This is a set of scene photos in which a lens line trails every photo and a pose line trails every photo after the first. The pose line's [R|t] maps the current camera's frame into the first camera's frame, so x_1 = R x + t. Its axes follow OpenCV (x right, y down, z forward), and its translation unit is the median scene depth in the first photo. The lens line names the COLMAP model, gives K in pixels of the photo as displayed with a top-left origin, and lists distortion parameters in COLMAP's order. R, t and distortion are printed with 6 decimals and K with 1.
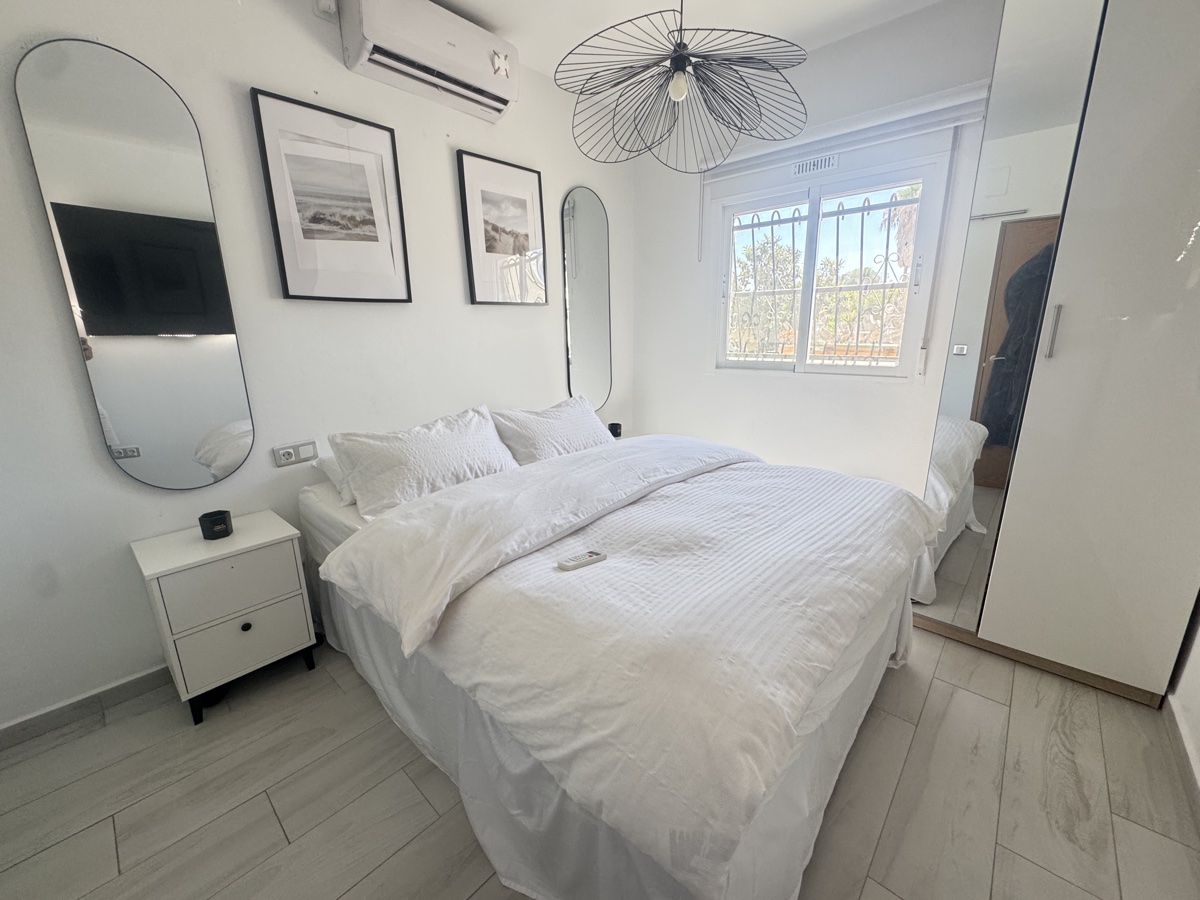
lens RADIAL K [[479.9, 0, 598.8], [0, 479.9, 448.5], [0, 0, 1]] dist [-0.004163, 0.000365]
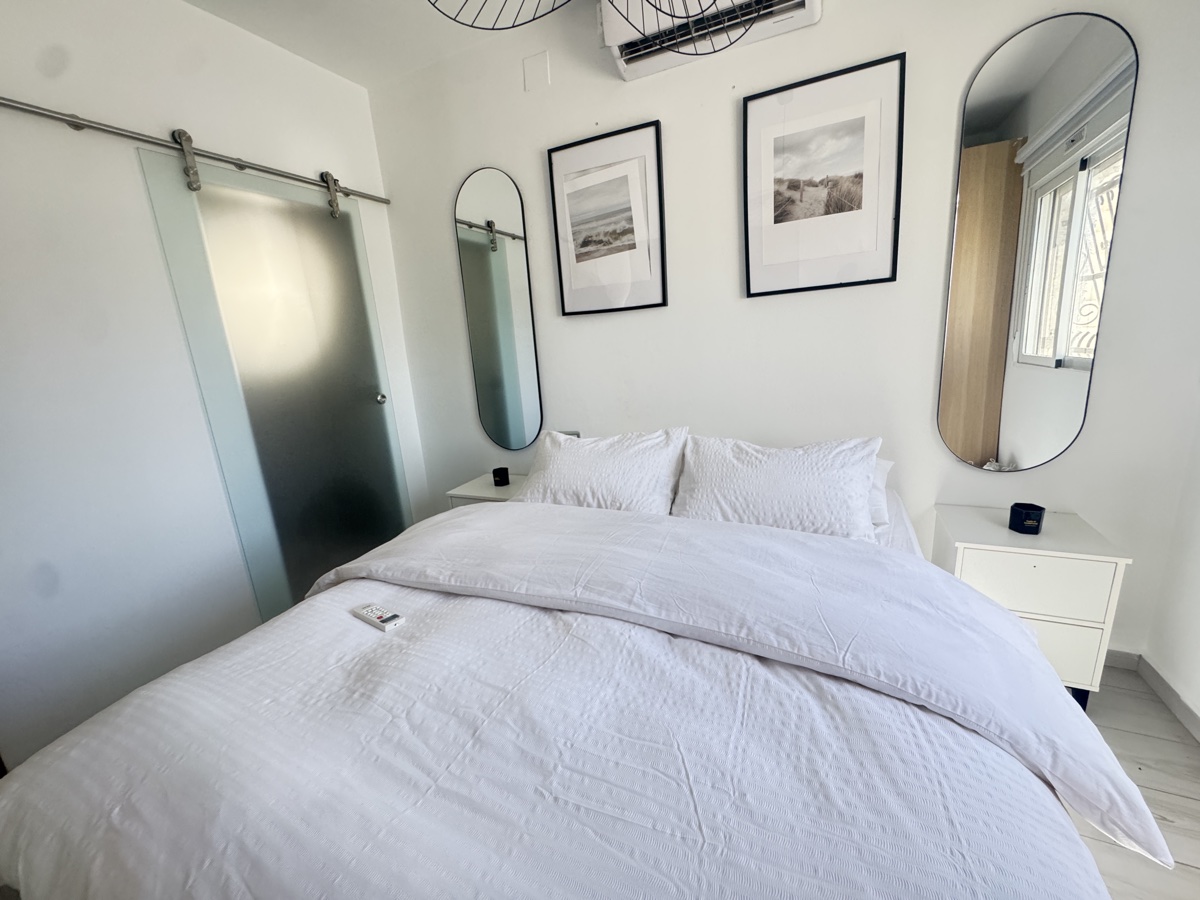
lens RADIAL K [[479.9, 0, 598.8], [0, 479.9, 448.5], [0, 0, 1]] dist [-0.004163, 0.000365]
pose [[0.292644, 0.213682, -0.932040, 0.556913], [-0.162457, 0.971652, 0.171755, -0.194948], [0.942320, 0.101153, 0.319063, 0.680073]]
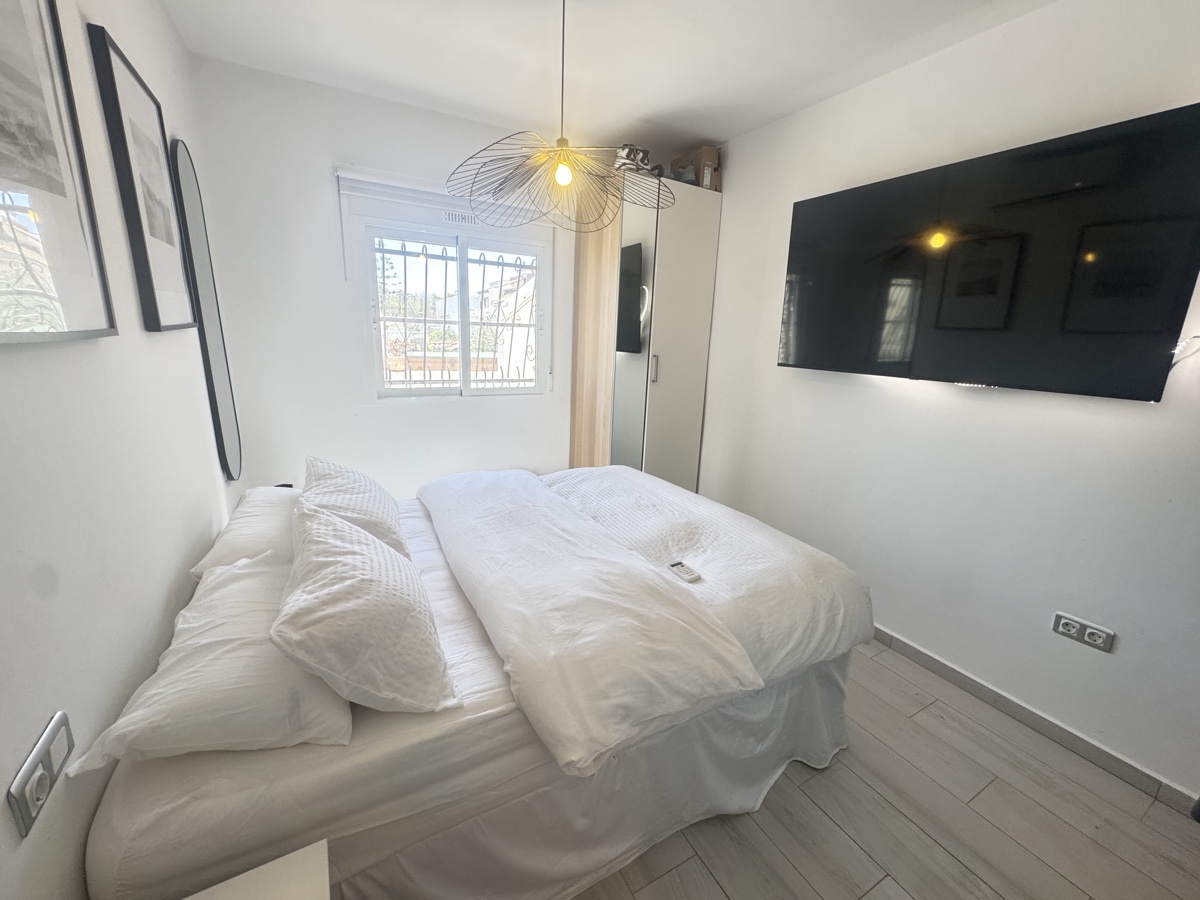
lens RADIAL K [[479.9, 0, 598.8], [0, 479.9, 448.5], [0, 0, 1]] dist [-0.004163, 0.000365]
pose [[0.318244, -0.196739, 0.927370, -0.777298], [0.184748, 0.972344, 0.142881, -0.196413], [-0.929833, 0.125859, 0.345790, 0.458639]]
